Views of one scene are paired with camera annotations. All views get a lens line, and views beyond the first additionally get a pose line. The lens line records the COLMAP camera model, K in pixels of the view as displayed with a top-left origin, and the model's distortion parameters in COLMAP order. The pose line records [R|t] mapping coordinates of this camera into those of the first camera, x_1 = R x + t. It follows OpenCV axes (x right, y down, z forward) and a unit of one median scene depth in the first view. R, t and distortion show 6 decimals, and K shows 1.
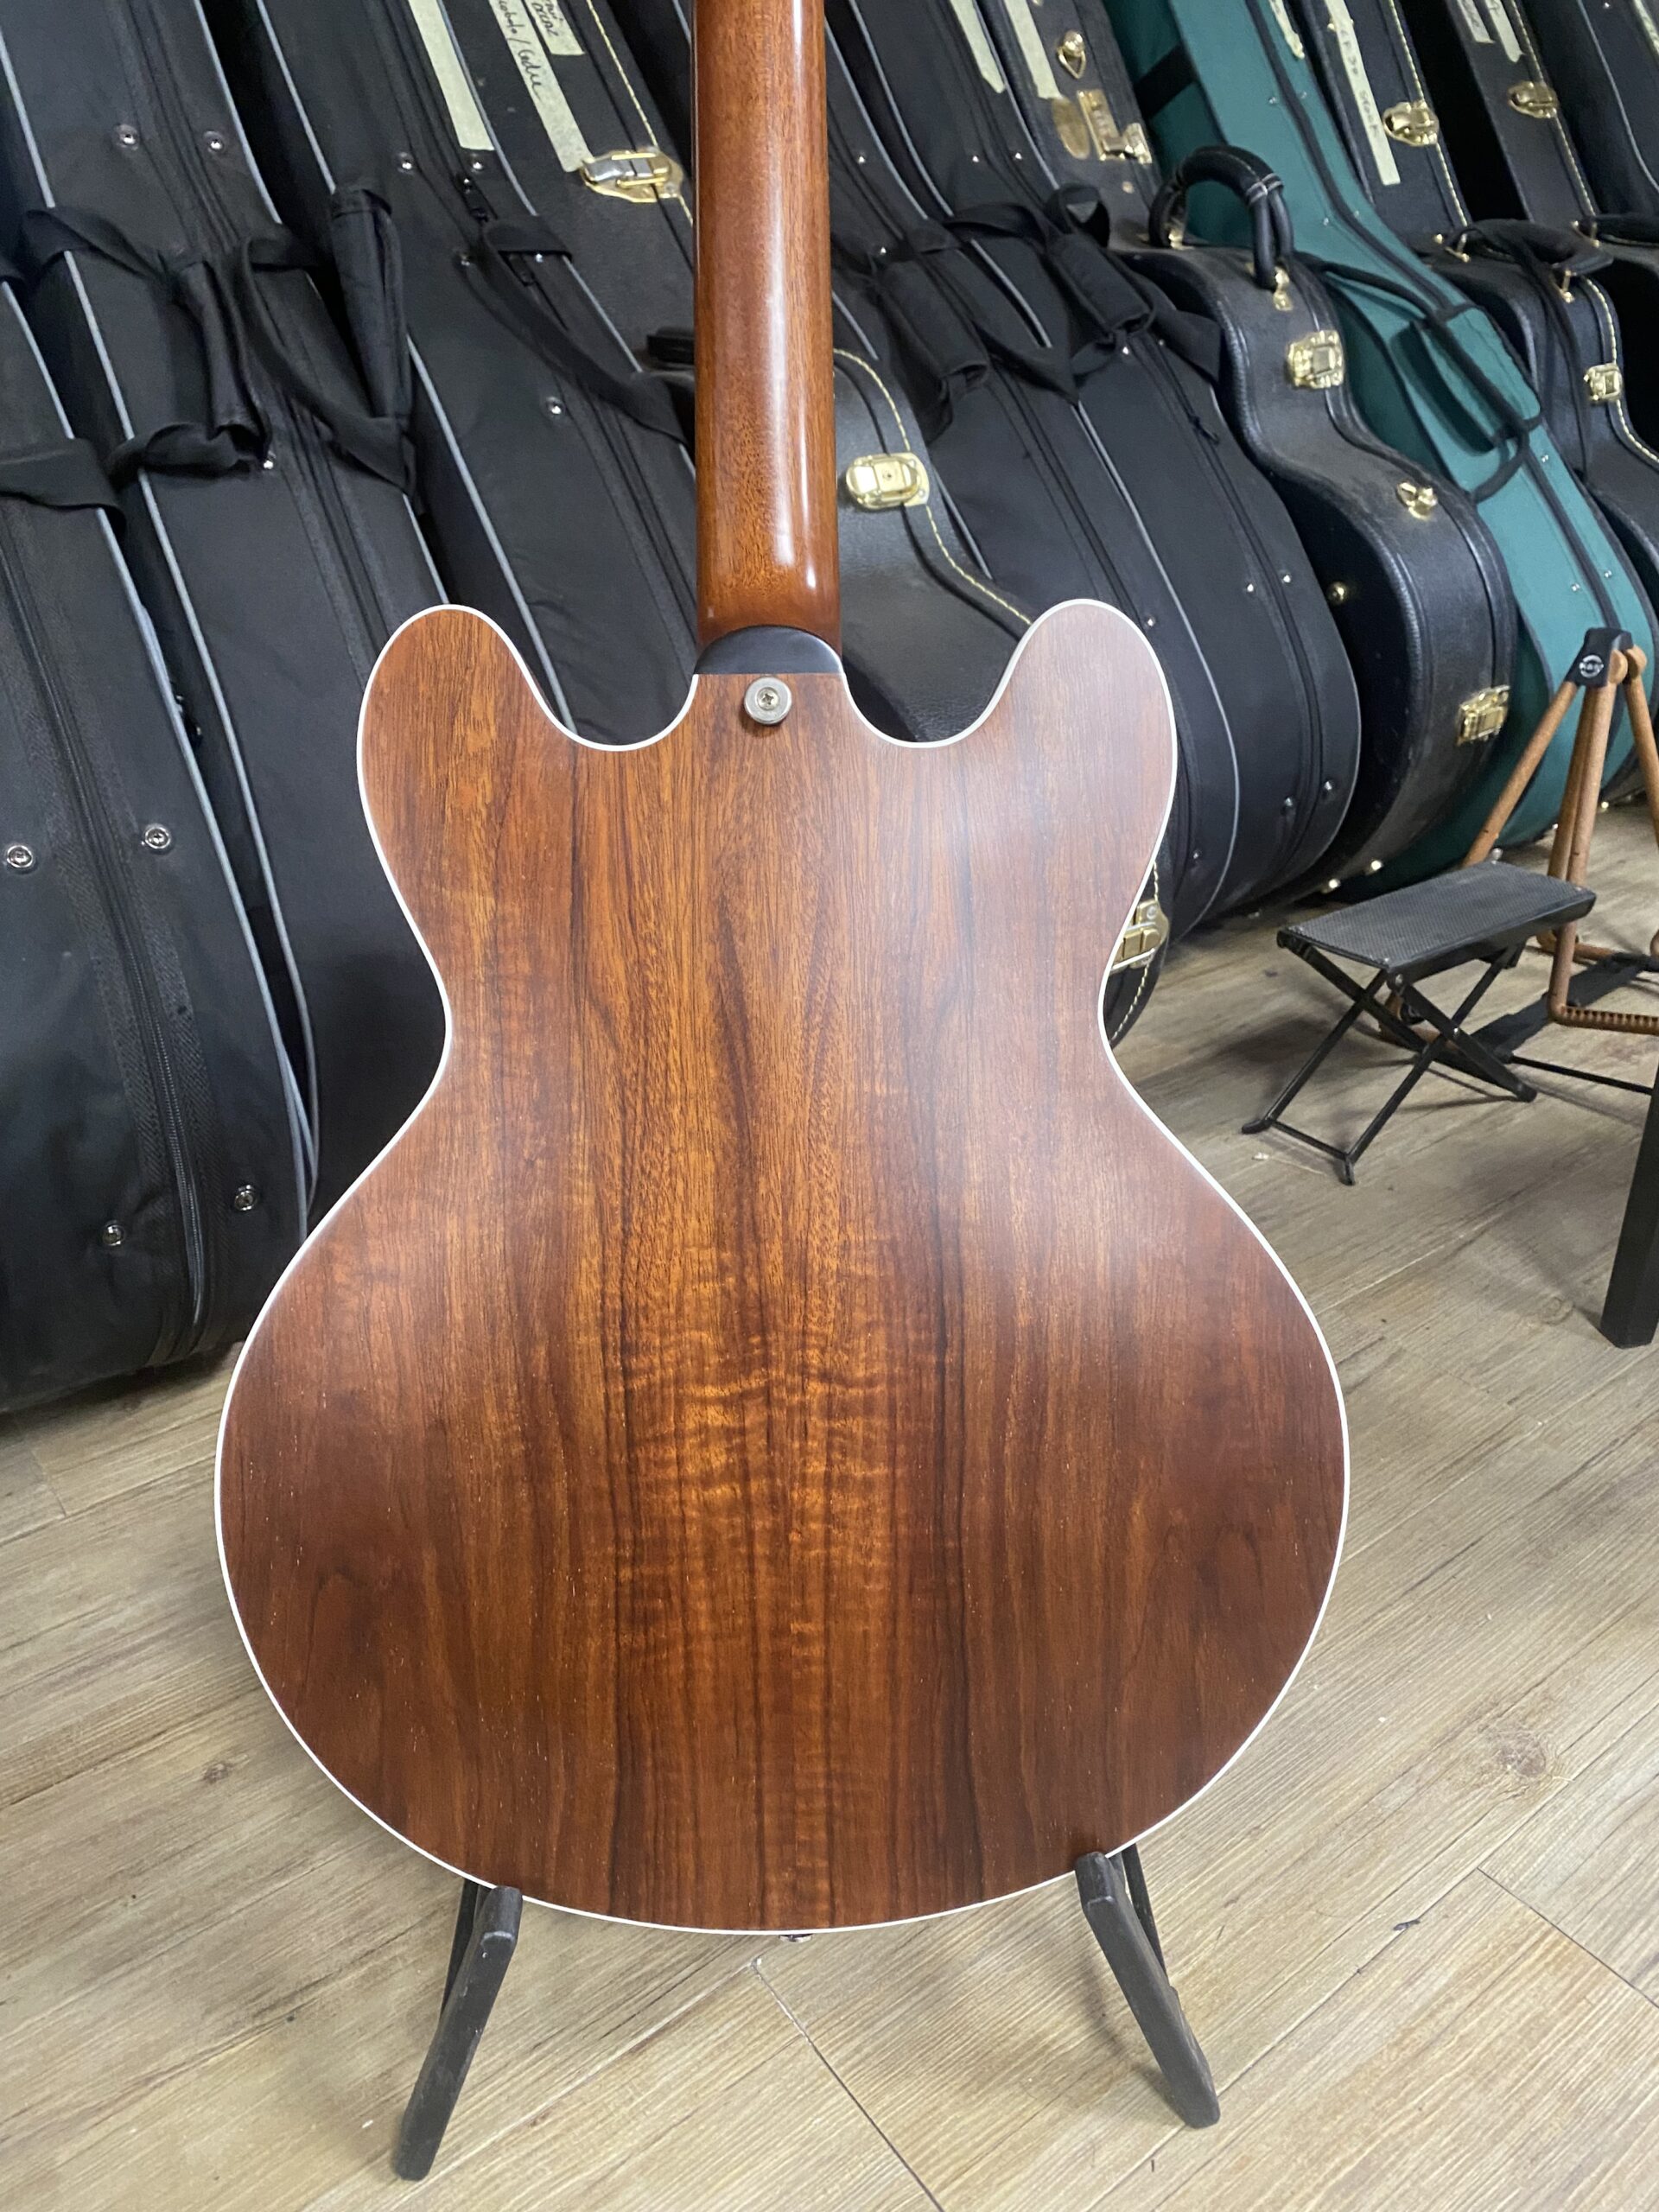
lens RADIAL K [[1749.9, 0, 847.3], [0, 1749.9, 1068.3], [0, 0, 1]] dist [0.008845, -0.006925]
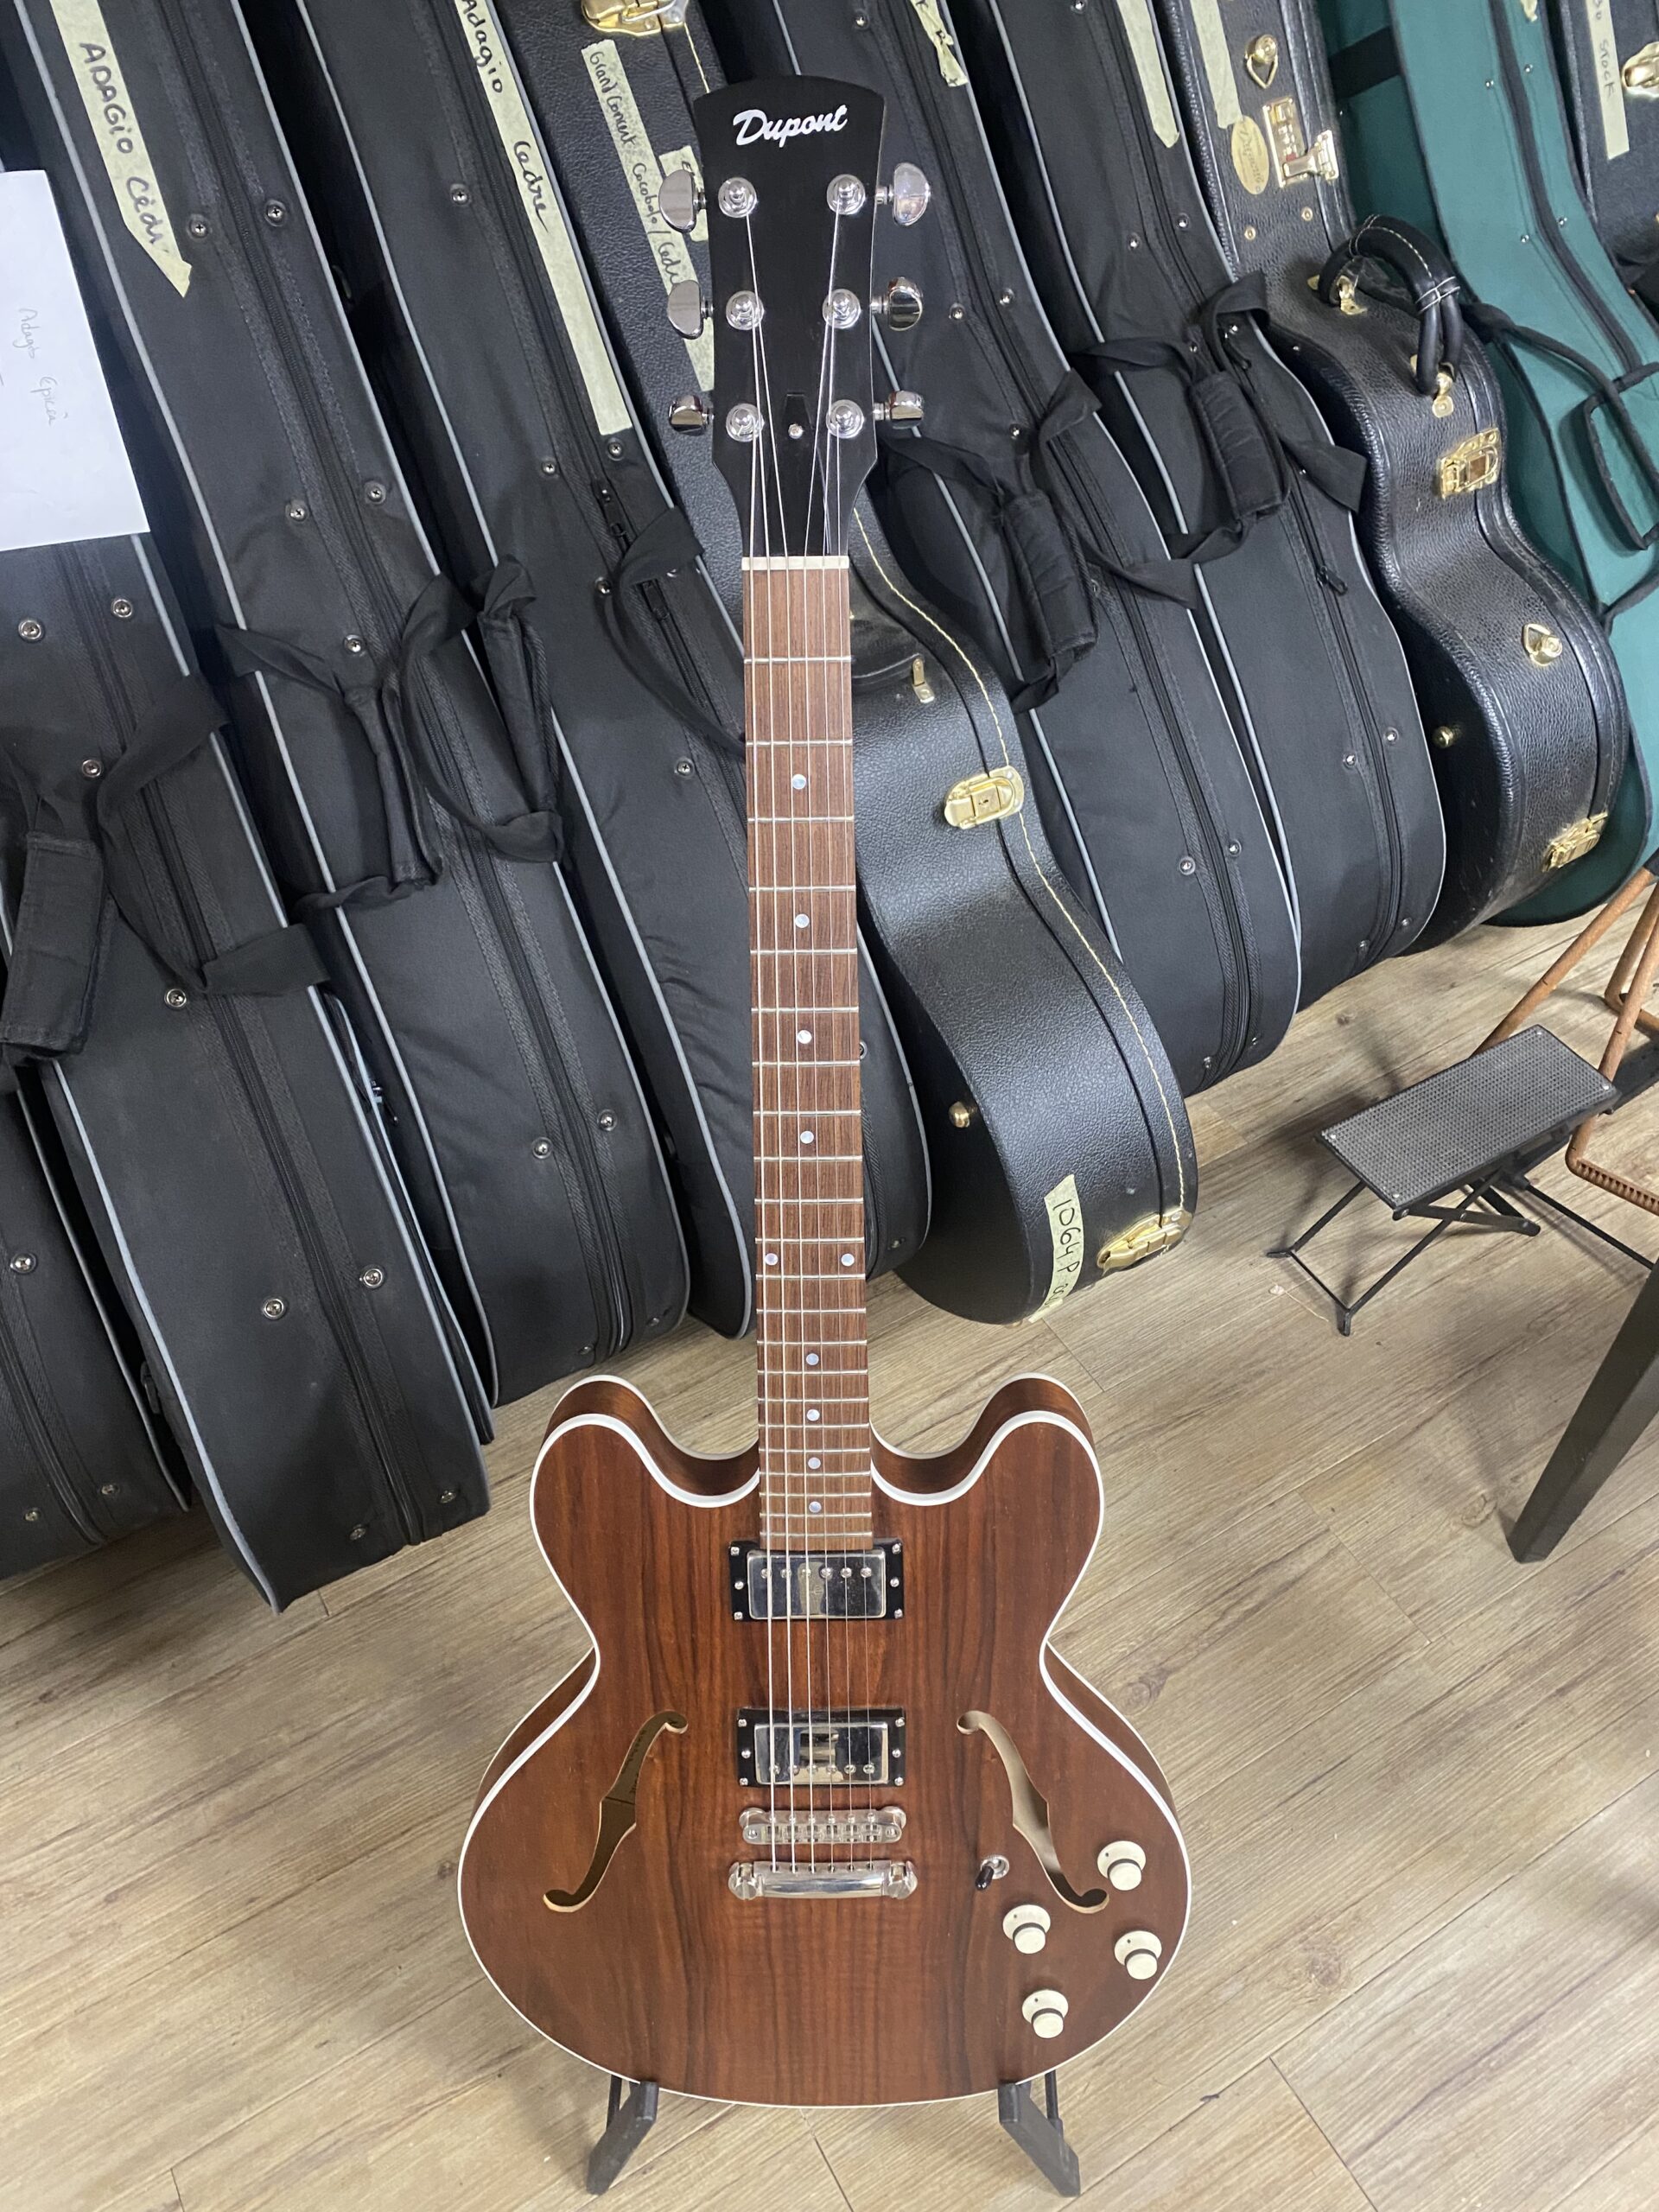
lens RADIAL K [[1749.9, 0, 820.3], [0, 1749.9, 1123.9], [0, 0, 1]] dist [0.008845, -0.006925]
pose [[0.992750, 0.076436, -0.092764, 0.039587], [-0.037891, 0.931421, 0.361966, -0.566048], [0.114070, -0.355826, 0.927564, -0.103687]]
